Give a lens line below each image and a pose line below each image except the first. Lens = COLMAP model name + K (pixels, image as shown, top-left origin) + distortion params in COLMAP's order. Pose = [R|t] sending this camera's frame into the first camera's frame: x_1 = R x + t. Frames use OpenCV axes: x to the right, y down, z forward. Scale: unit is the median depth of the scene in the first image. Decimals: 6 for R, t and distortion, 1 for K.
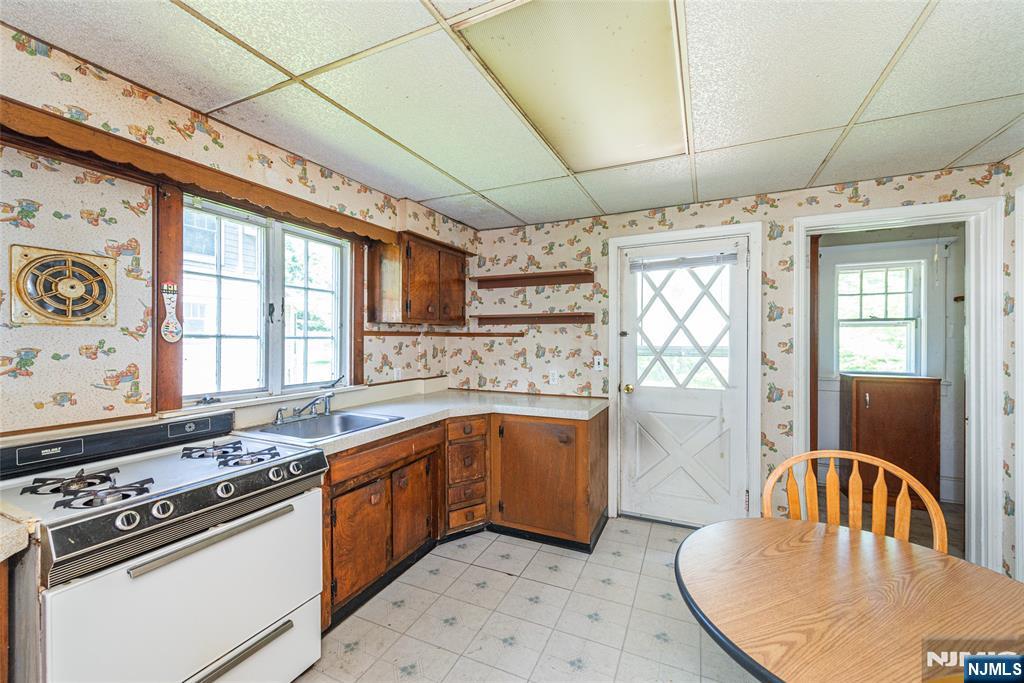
lens RADIAL K [[418.3, 0, 511.6], [0, 418.3, 339.4], [0, 0, 1]] dist [0.012276, -0.000104]
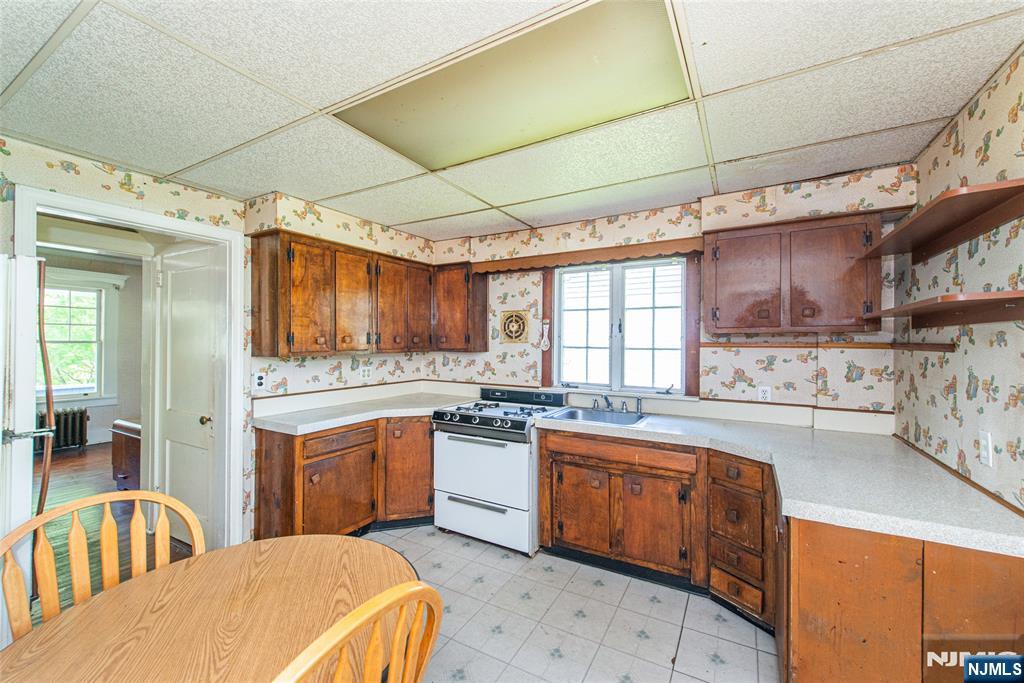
lens RADIAL K [[418.3, 0, 511.6], [0, 418.3, 339.4], [0, 0, 1]] dist [0.012276, -0.000104]
pose [[-0.095169, -0.008450, -0.995425, 0.985861], [-0.004157, 0.999959, -0.008091, -0.026067], [0.995452, 0.003368, -0.095200, 0.958708]]
